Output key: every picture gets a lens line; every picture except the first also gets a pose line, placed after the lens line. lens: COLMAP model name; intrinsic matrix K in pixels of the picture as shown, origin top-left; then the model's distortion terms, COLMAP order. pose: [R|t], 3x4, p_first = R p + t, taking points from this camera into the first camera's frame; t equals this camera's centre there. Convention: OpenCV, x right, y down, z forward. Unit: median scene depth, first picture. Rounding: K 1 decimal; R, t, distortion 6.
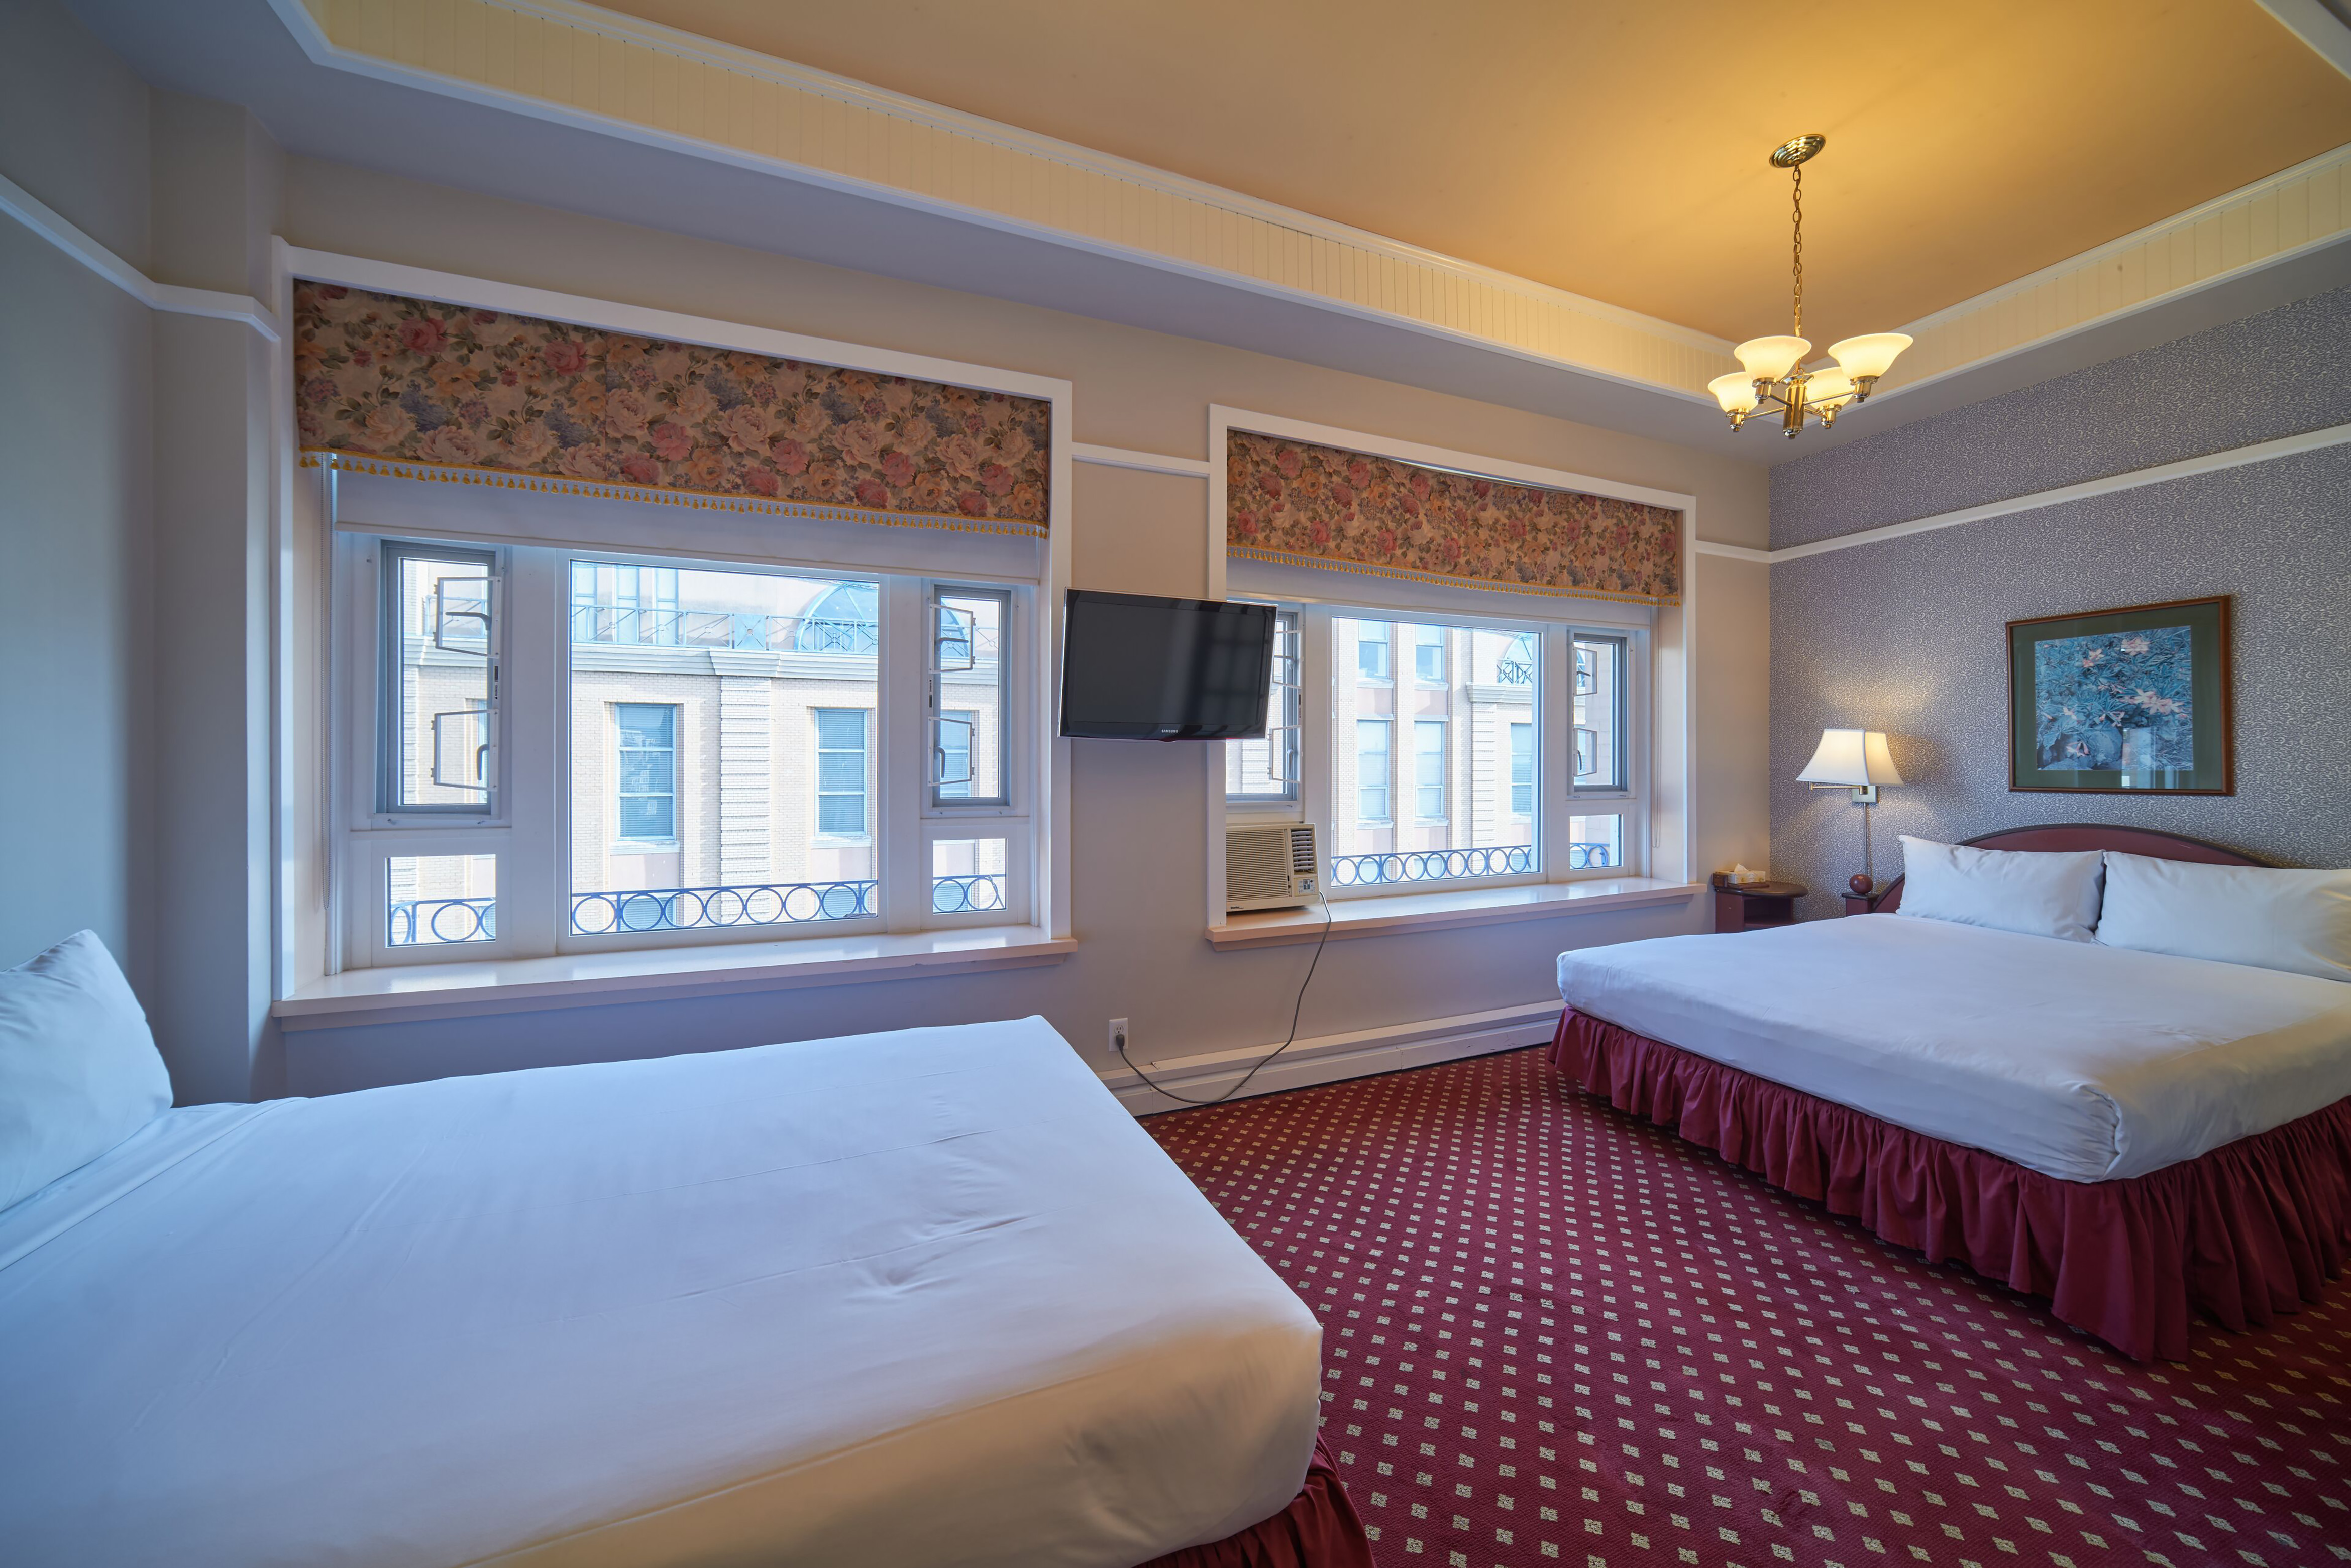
lens RADIAL K [[867.7, 0, 1187.6], [0, 867.7, 774.7], [0, 0, 1]] dist [-0.001384, -0.000050]
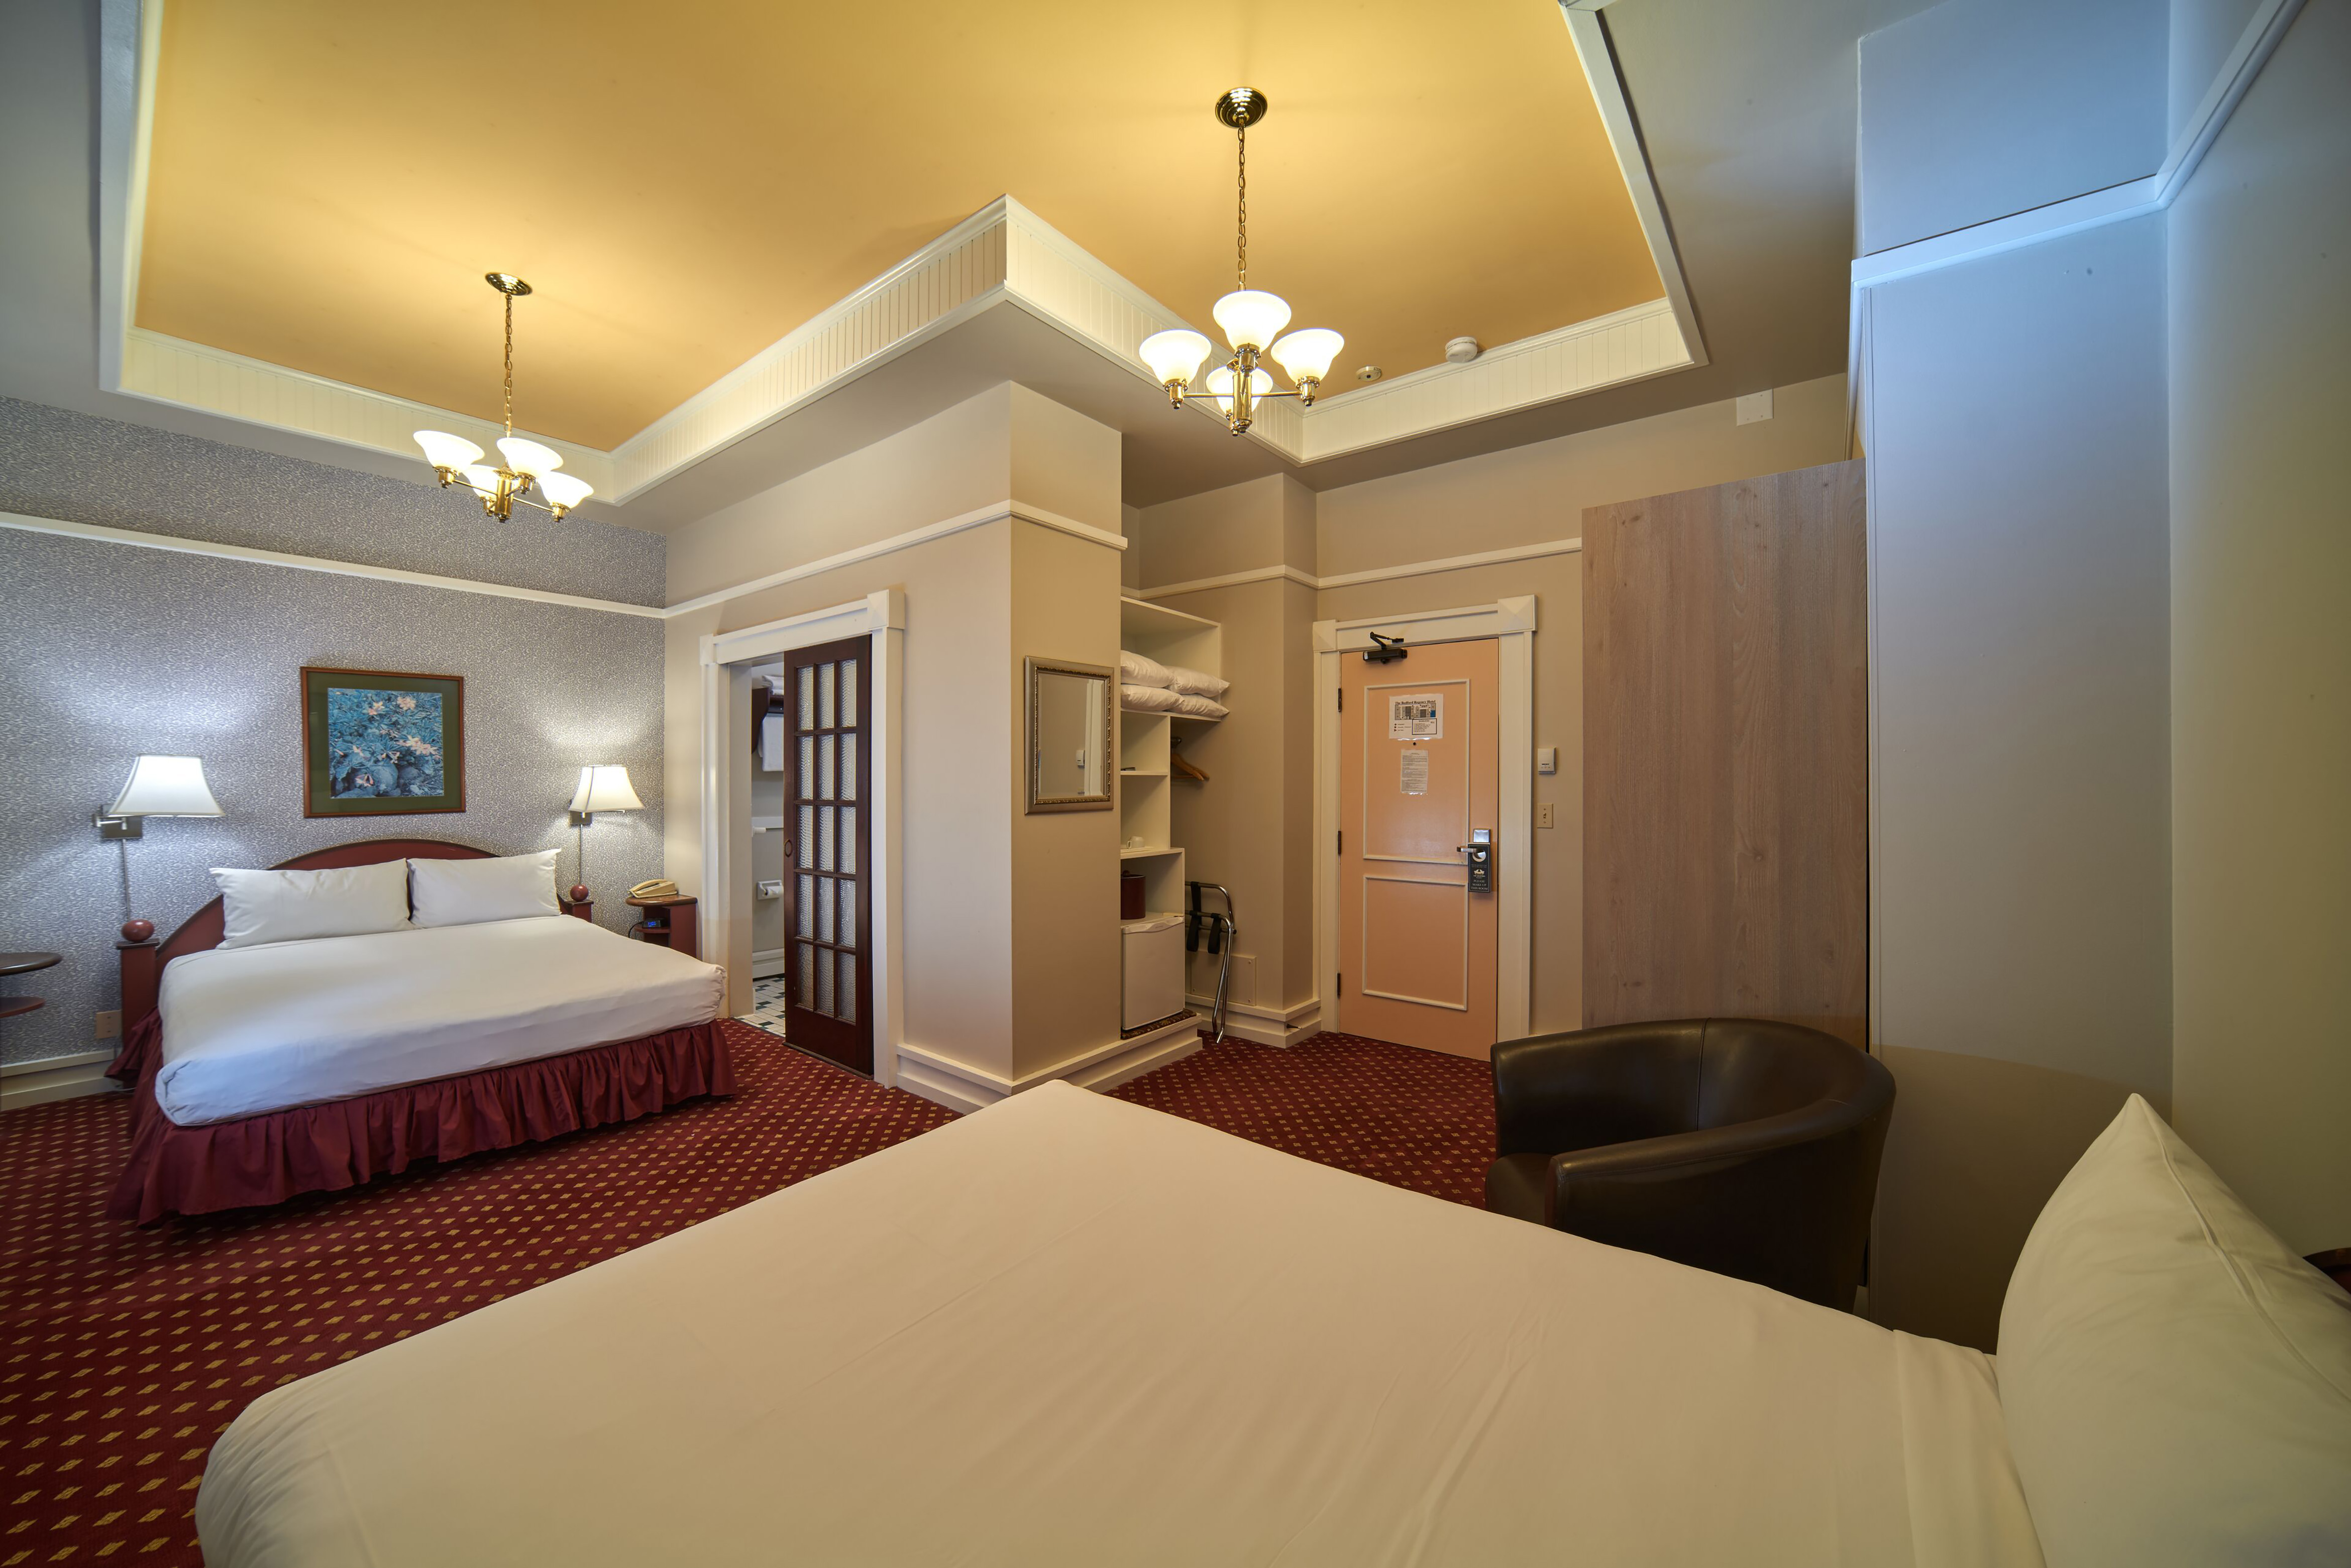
lens RADIAL K [[867.7, 0, 1171.8], [0, 867.7, 783.9], [0, 0, 1]] dist [-0.001384, -0.000050]
pose [[-0.504324, -0.004698, 0.863502, -0.631954], [0.016881, 0.999740, 0.015299, -0.024653], [-0.863349, 0.022292, -0.504114, 0.649222]]
